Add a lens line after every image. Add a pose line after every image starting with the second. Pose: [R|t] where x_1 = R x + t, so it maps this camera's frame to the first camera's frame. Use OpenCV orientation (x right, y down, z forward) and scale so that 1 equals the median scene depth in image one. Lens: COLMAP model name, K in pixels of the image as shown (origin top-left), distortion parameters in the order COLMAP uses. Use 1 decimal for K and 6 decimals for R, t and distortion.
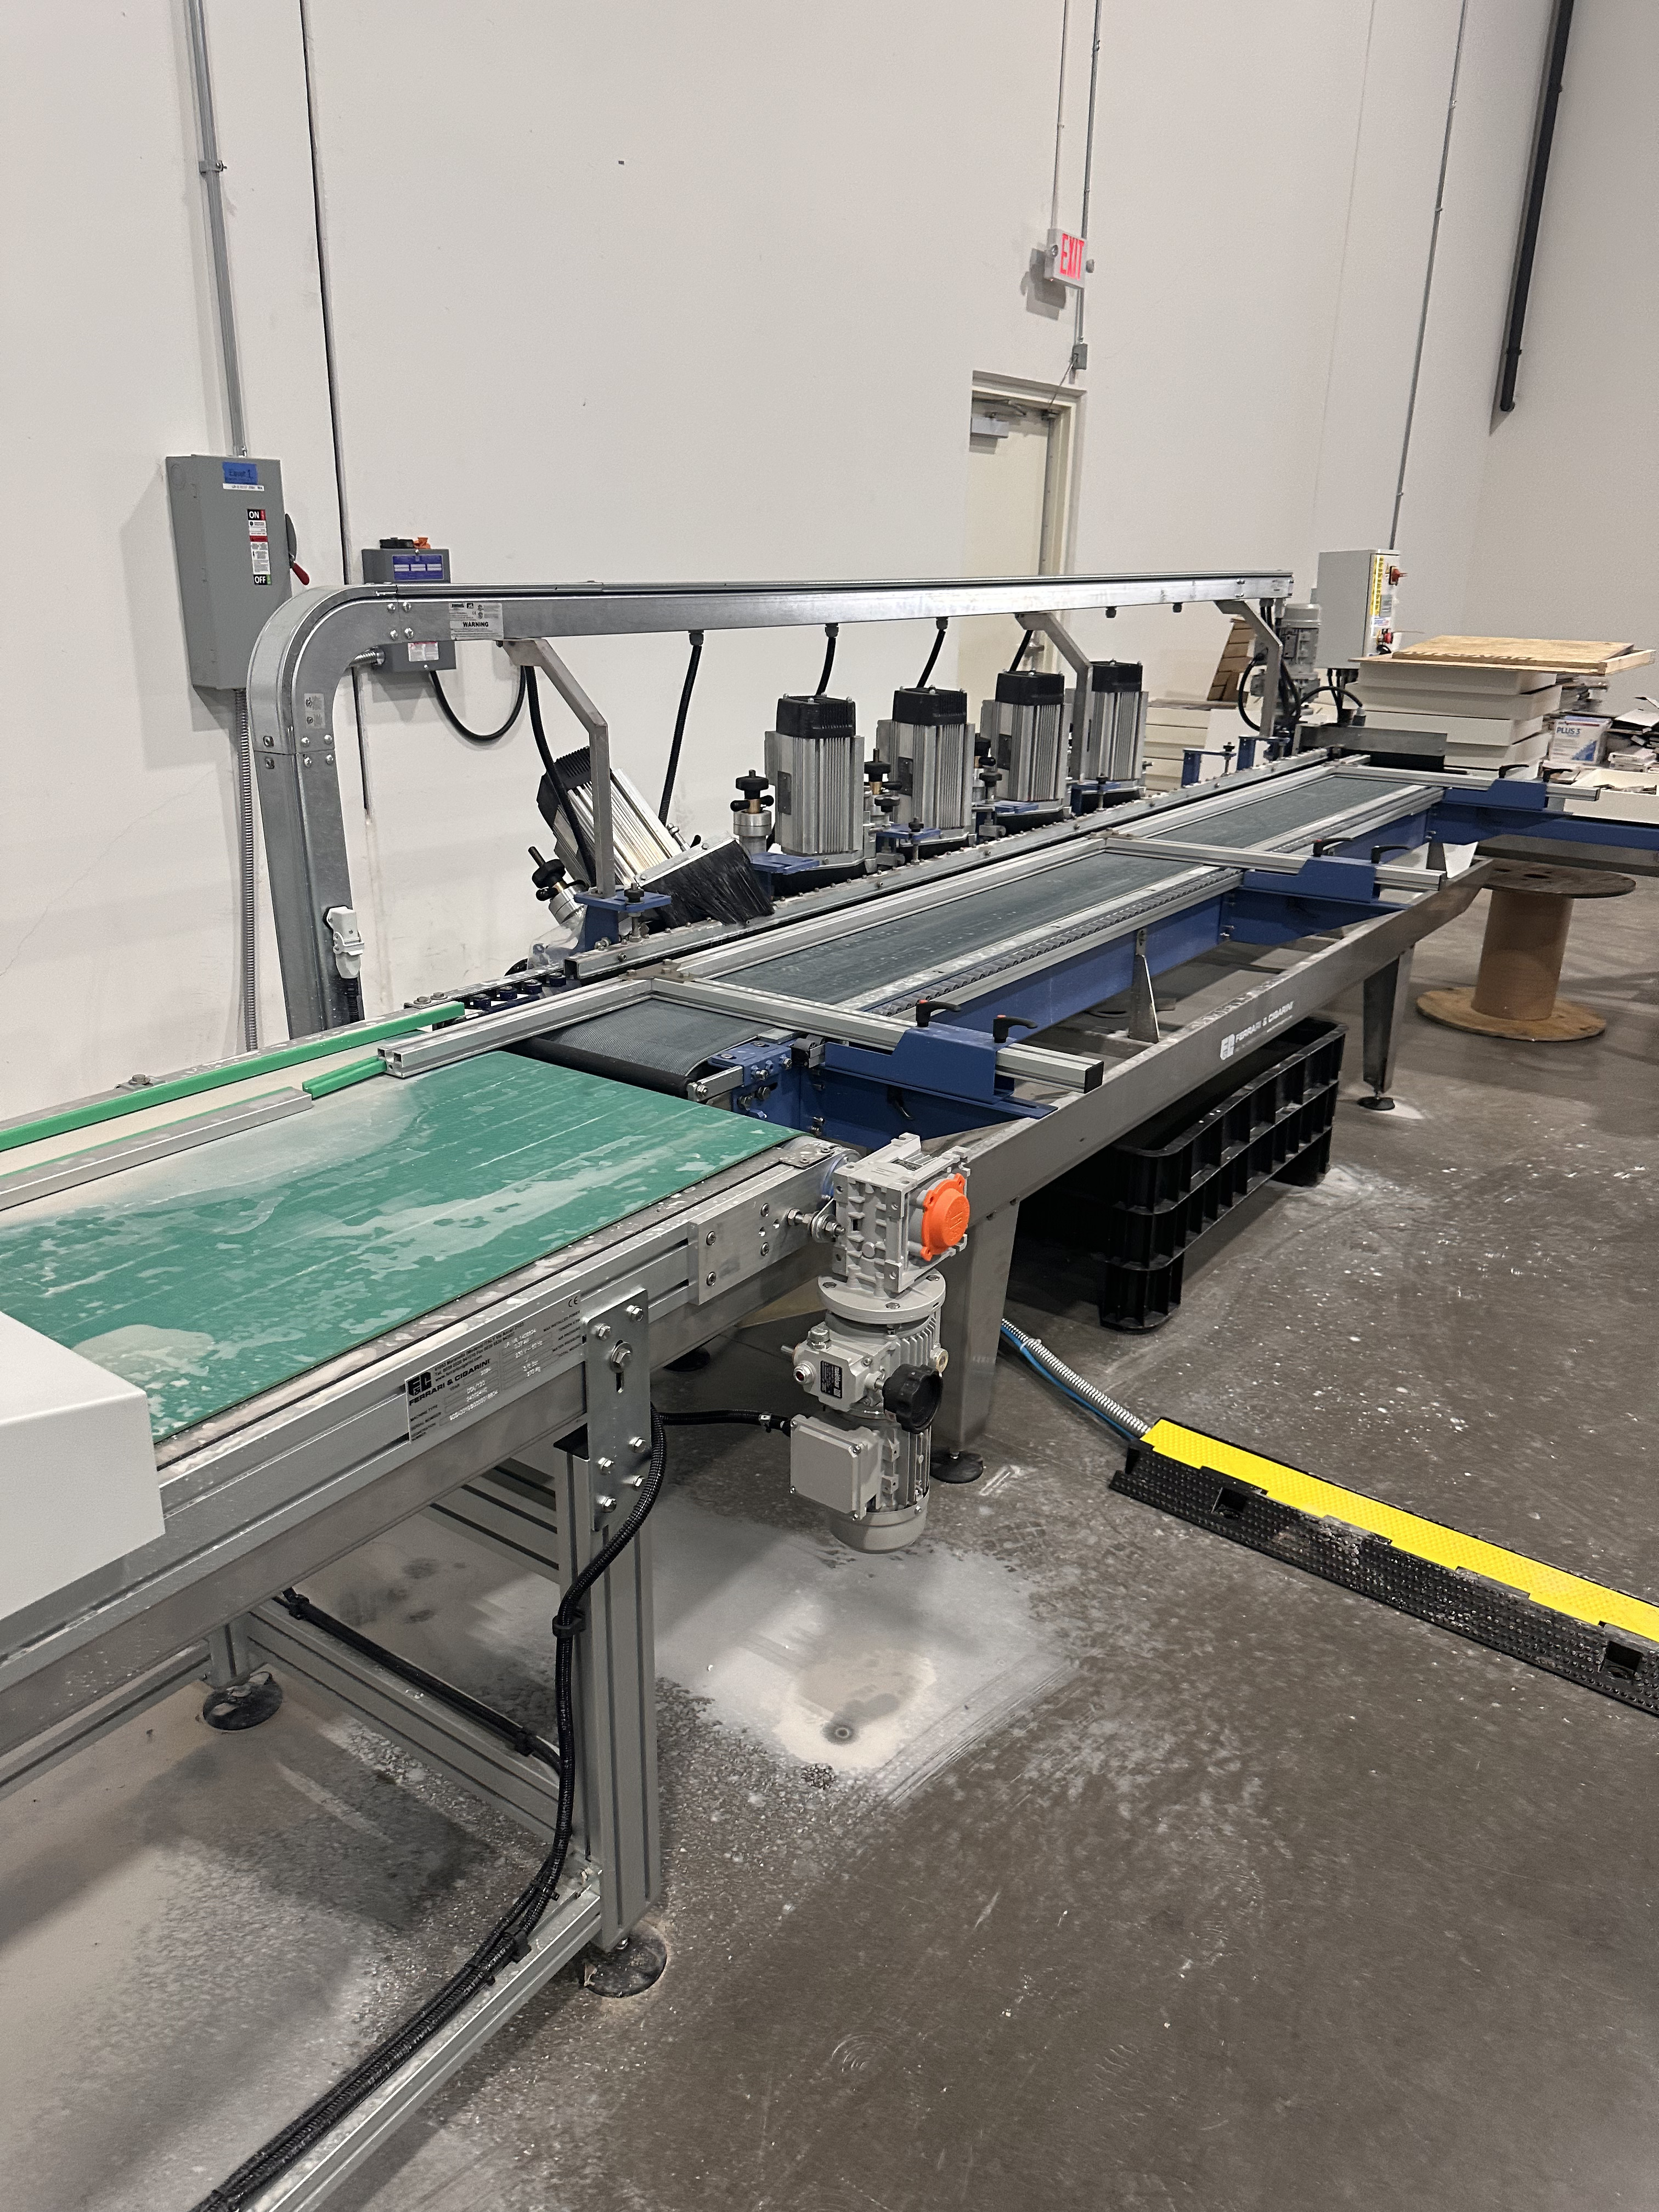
lens RADIAL K [[1555.1, 0, 829.5], [0, 1555.1, 1106.0], [0, 0, 1]] dist [0.139008, -0.316594]
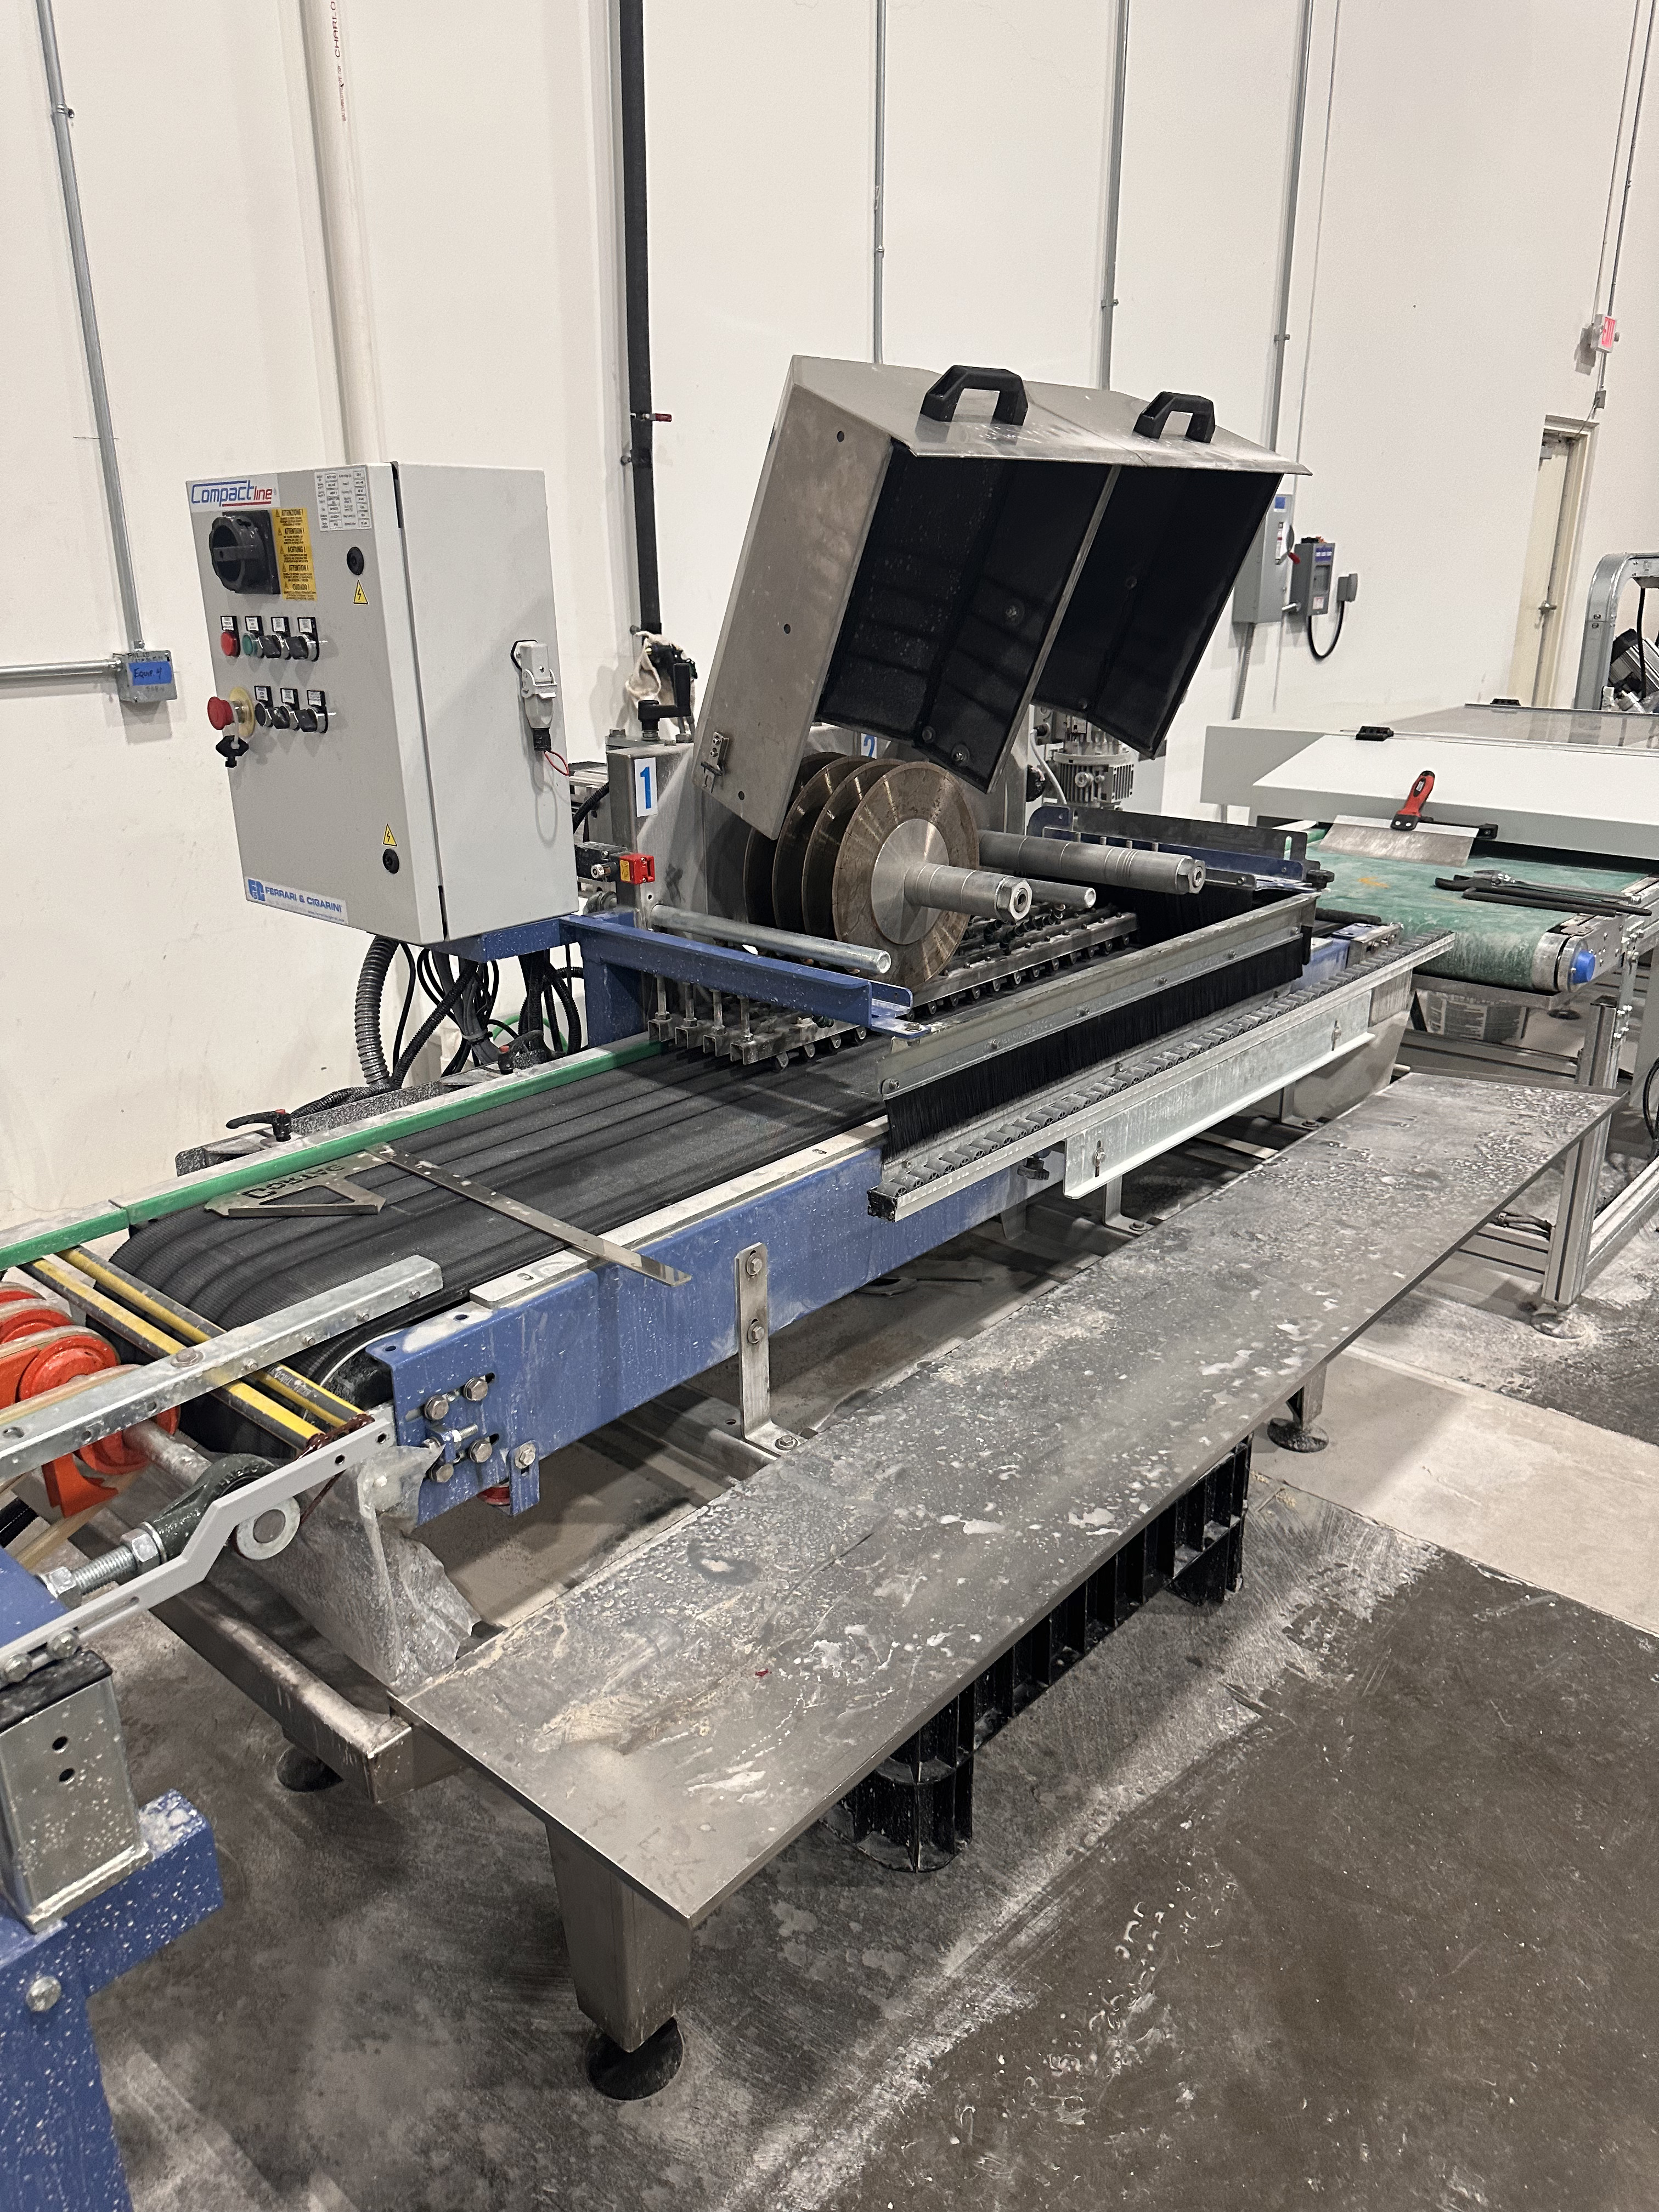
lens RADIAL K [[1548.0, 0, 786.7], [0, 1548.0, 1106.6], [0, 0, 1]] dist [0.149121, -0.340543]
pose [[0.992451, 0.013632, -0.121880, -0.570609], [-0.013638, 0.999907, 0.000782, 0.241581], [0.121879, 0.000886, 0.992545, -0.696500]]
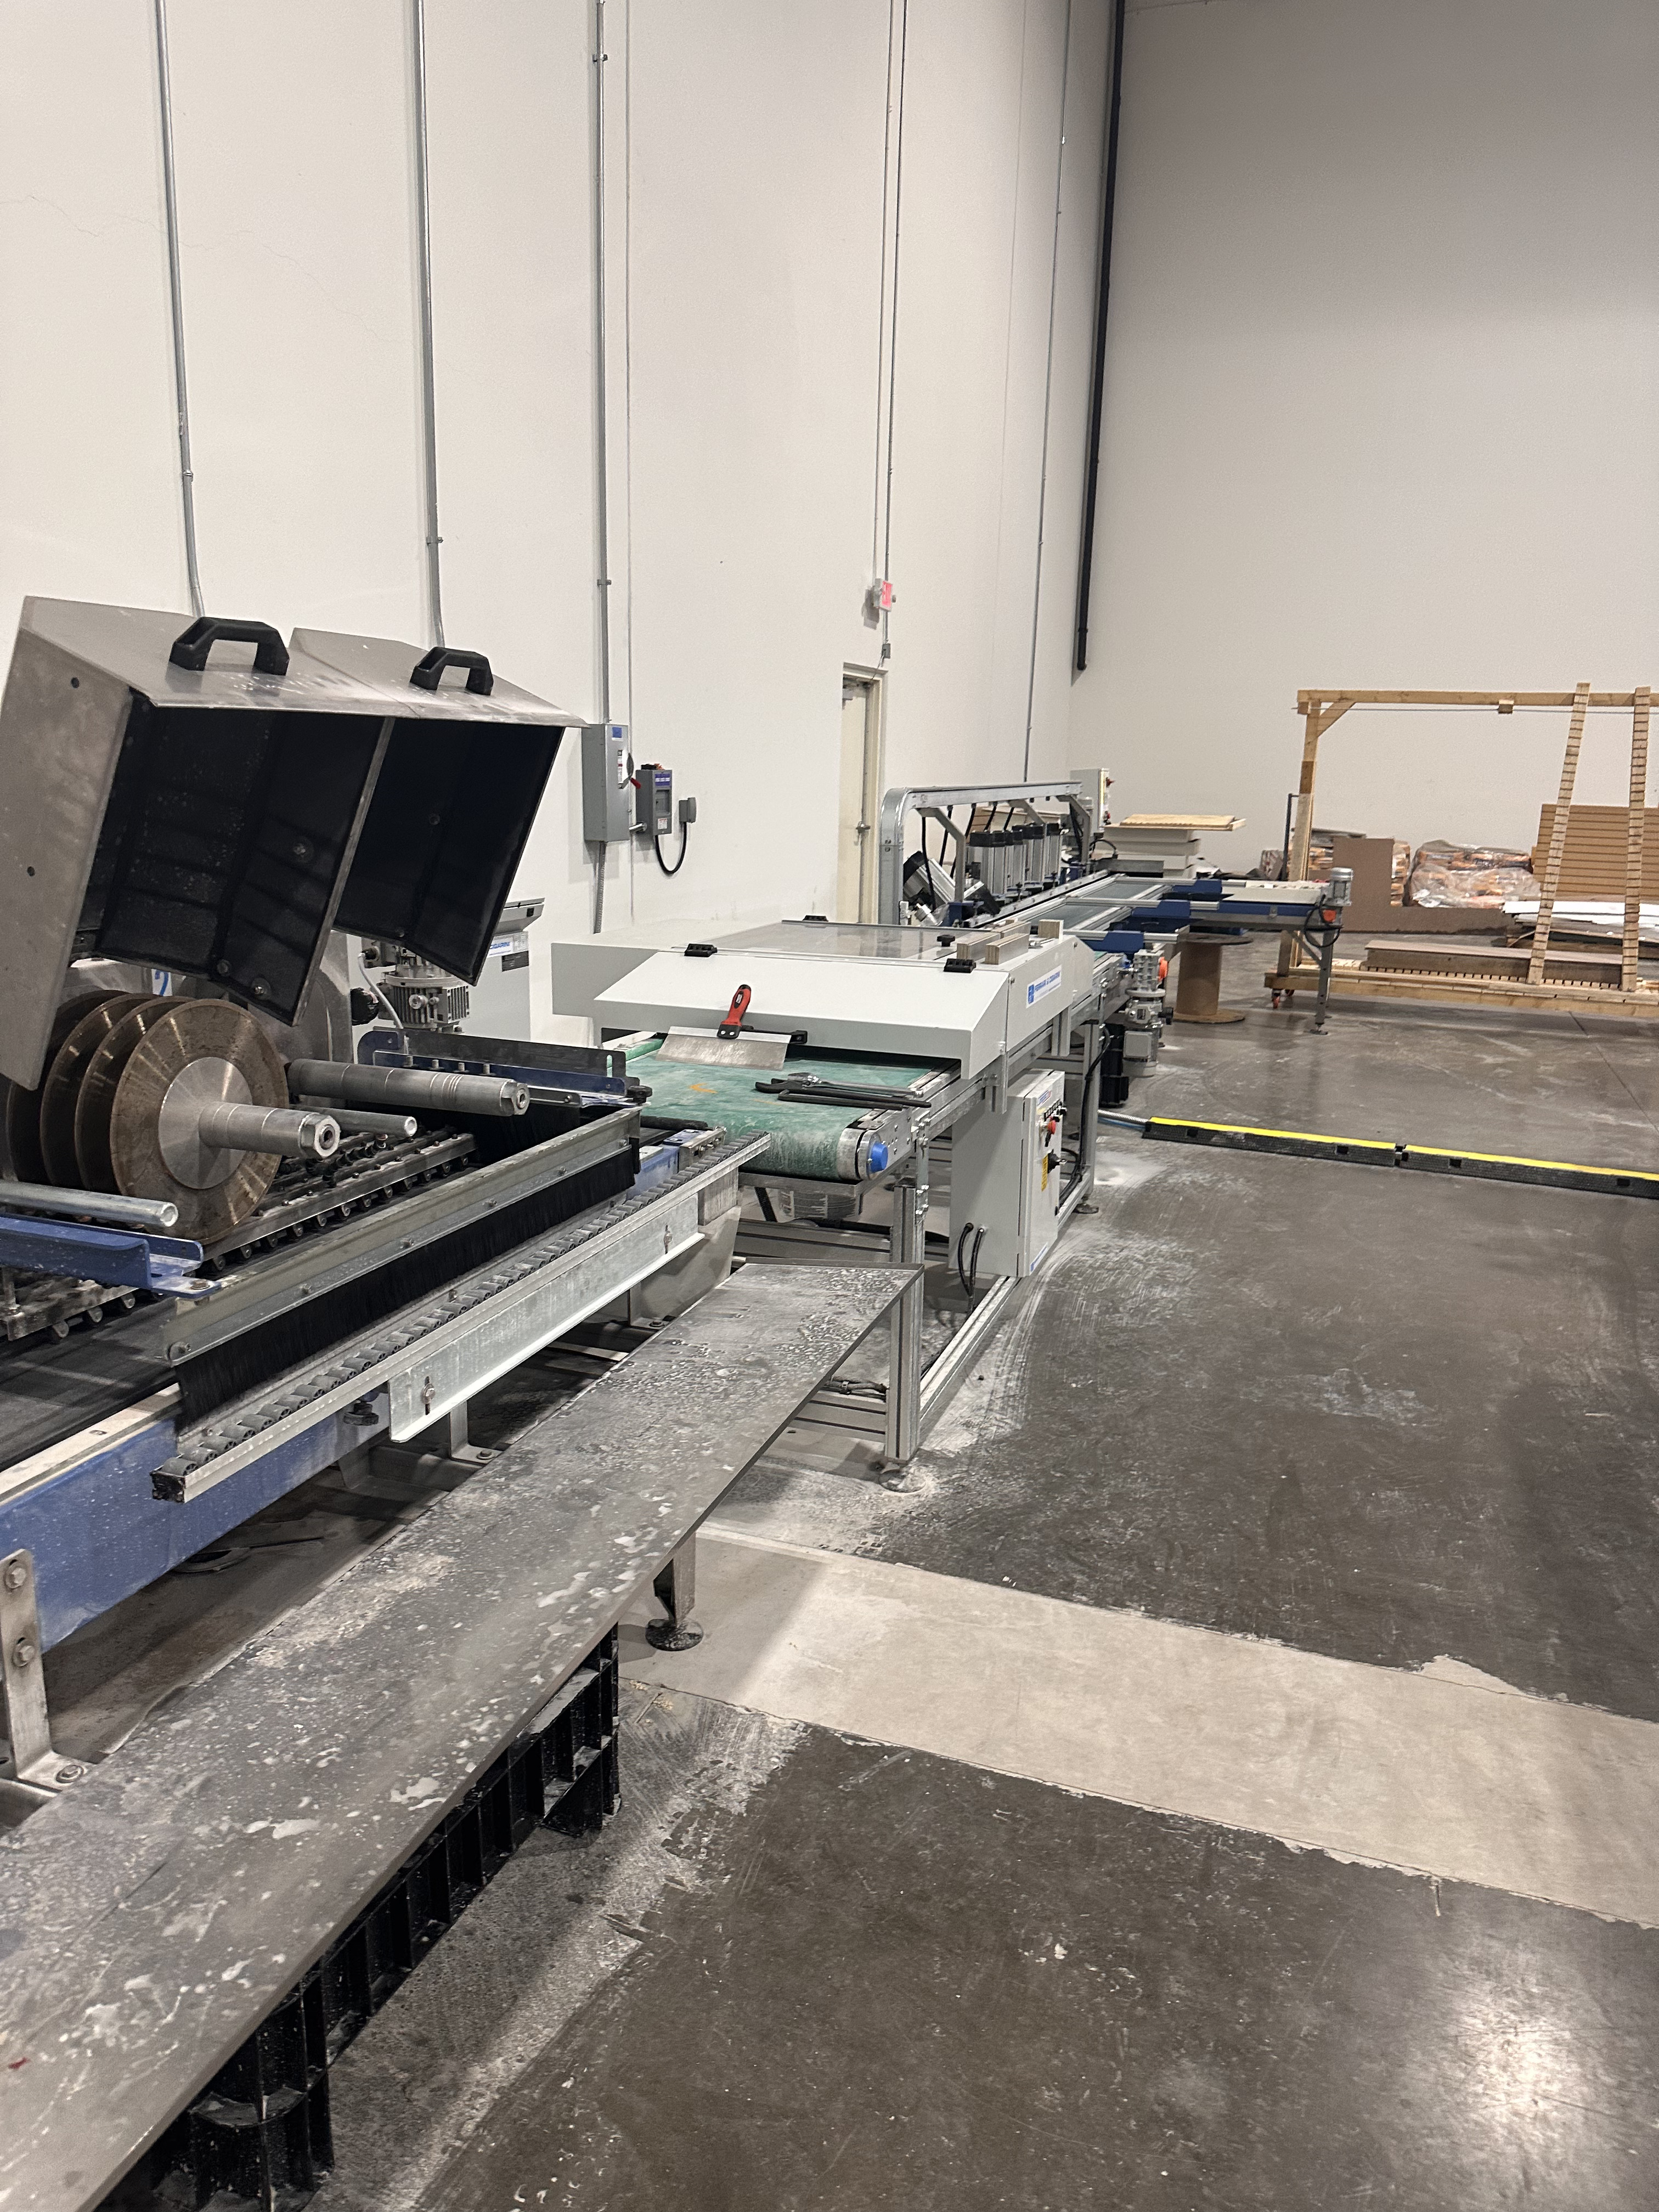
lens RADIAL K [[1555.1, 0, 829.5], [0, 1555.1, 1106.0], [0, 0, 1]] dist [0.139008, -0.316594]
pose [[0.960761, -0.056660, 0.271529, -0.545197], [0.088685, 0.990279, -0.107158, 0.233362], [-0.262817, 0.127034, 0.956446, -0.702262]]
